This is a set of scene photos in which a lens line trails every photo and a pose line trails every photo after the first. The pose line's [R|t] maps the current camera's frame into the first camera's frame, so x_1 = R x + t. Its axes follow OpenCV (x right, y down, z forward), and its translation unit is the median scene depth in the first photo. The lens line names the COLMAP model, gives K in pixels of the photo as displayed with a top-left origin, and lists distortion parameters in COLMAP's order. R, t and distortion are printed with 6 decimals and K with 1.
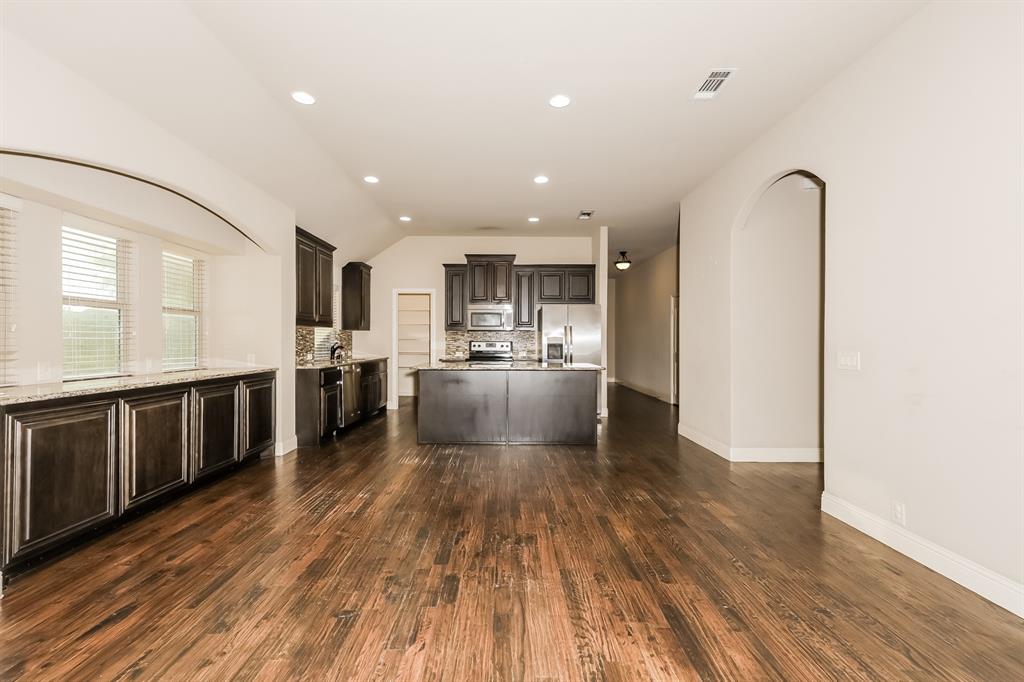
lens RADIAL K [[413.3, 0, 521.0], [0, 413.3, 340.7], [0, 0, 1]] dist [0.016314, 0.000196]
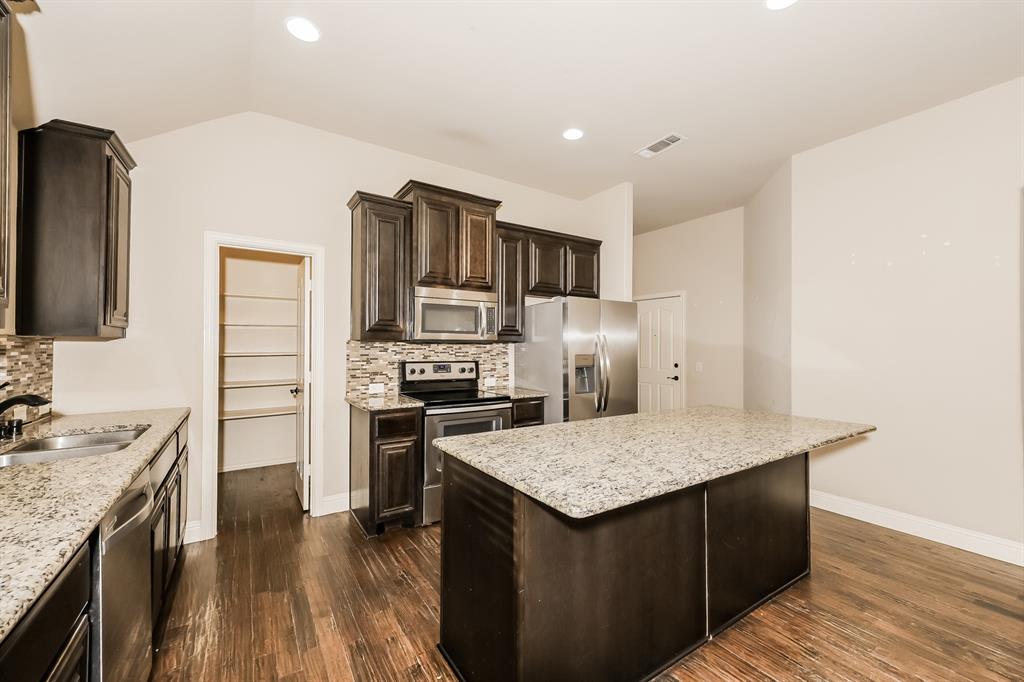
lens RADIAL K [[413.3, 0, 521.0], [0, 413.3, 340.7], [0, 0, 1]] dist [0.016314, 0.000196]
pose [[0.846828, 0.009955, 0.531774, -0.448682], [-0.002819, 0.999895, -0.014230, -0.029218], [-0.531860, 0.010552, 0.846767, 0.856300]]
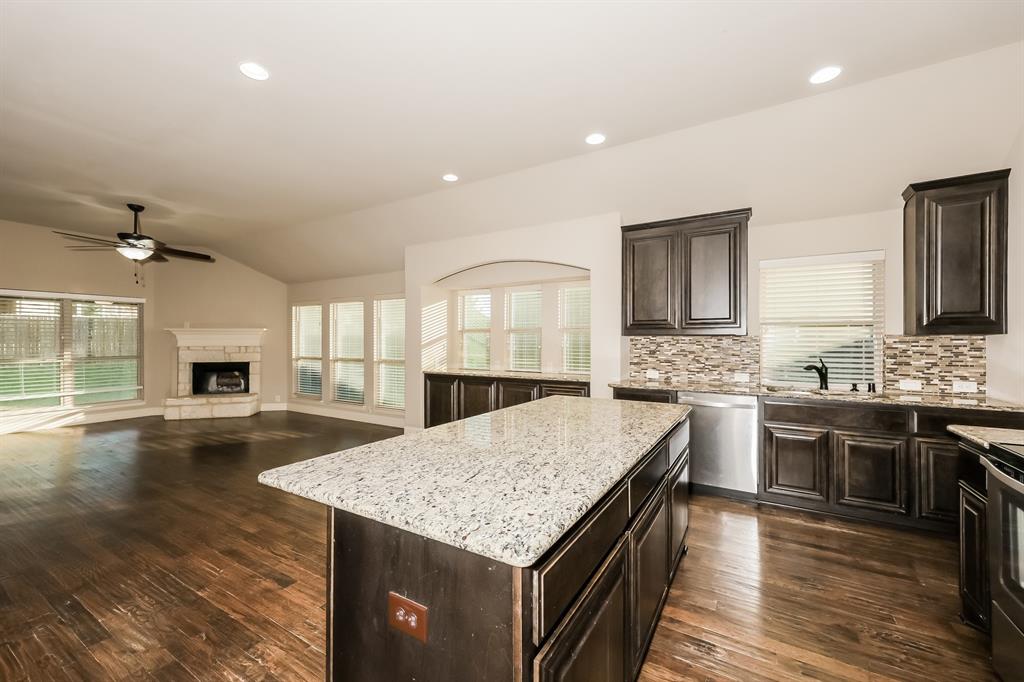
lens RADIAL K [[418.4, 0, 512.0], [0, 418.4, 341.0], [0, 0, 1]] dist [0.010731, -0.000026]
pose [[-0.552969, -0.002473, -0.833198, 0.373322], [-0.000900, 0.999997, -0.002371, -0.026943], [0.833201, -0.000561, -0.552969, 1.395194]]
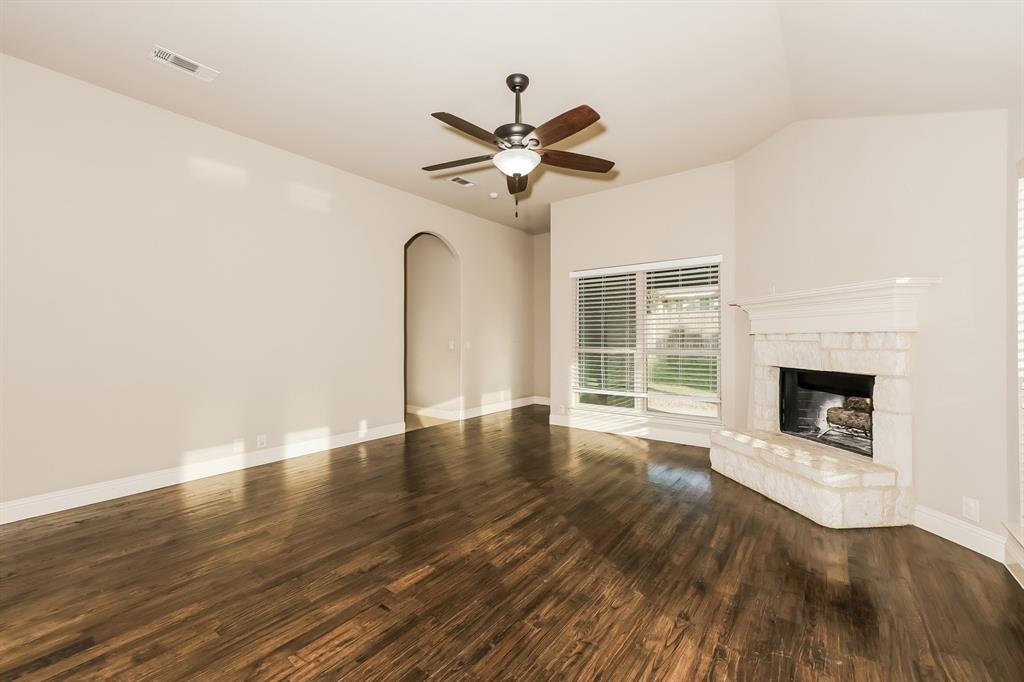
lens RADIAL K [[418.4, 0, 512.0], [0, 418.4, 341.0], [0, 0, 1]] dist [0.010731, -0.000026]
pose [[-0.763217, -0.006602, 0.646108, -0.477898], [0.000477, 0.999942, 0.010781, -0.001718], [-0.646142, 0.008536, -0.763170, 0.338080]]
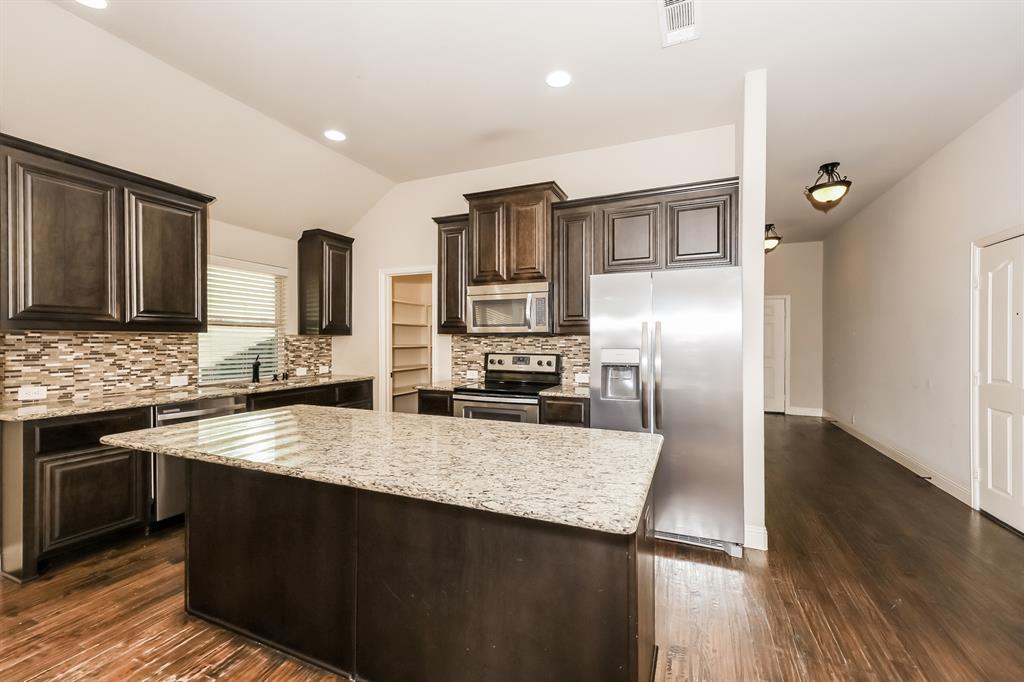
lens RADIAL K [[417.4, 0, 517.1], [0, 417.4, 339.3], [0, 0, 1]] dist [0.013847, 0.000012]
pose [[0.907134, -0.002675, -0.420834, 0.257355], [0.001622, 0.999995, -0.002859, -0.026175], [0.420839, 0.001911, 0.907133, 0.849759]]
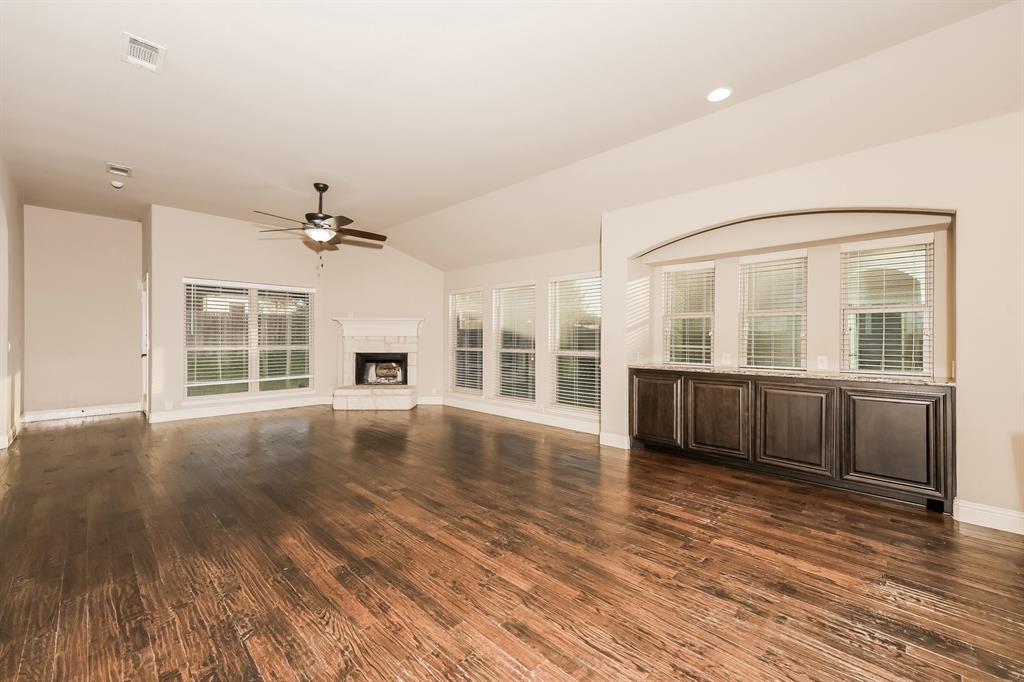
lens RADIAL K [[413.8, 0, 508.1], [0, 413.8, 340.3], [0, 0, 1]] dist [0.014664, 0.000110]
pose [[-0.724044, -0.004132, -0.689741, 0.372169], [-0.006695, 0.999977, 0.001037, 0.002745], [0.689721, 0.005369, -0.724055, 0.992357]]
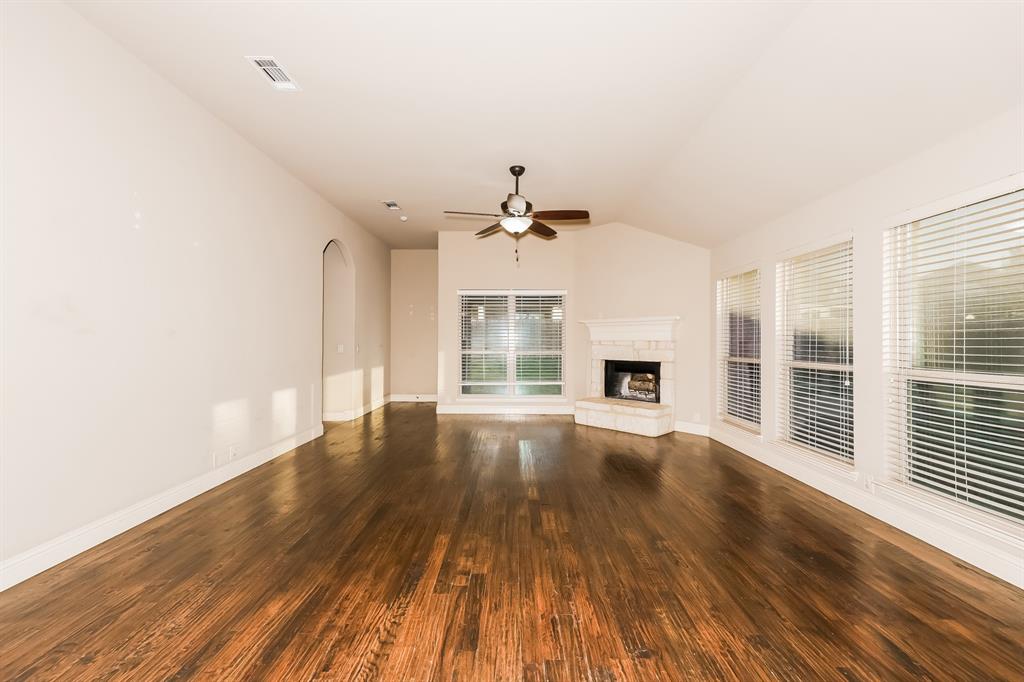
lens RADIAL K [[409.8, 0, 512.0], [0, 409.8, 341.0], [0, 0, 1]] dist [0.016492, 0.000098]
pose [[-0.999244, -0.008296, 0.037991, -0.071471], [-0.008422, 0.999960, -0.003144, 0.000372], [-0.037963, -0.003461, -0.999273, 0.797628]]
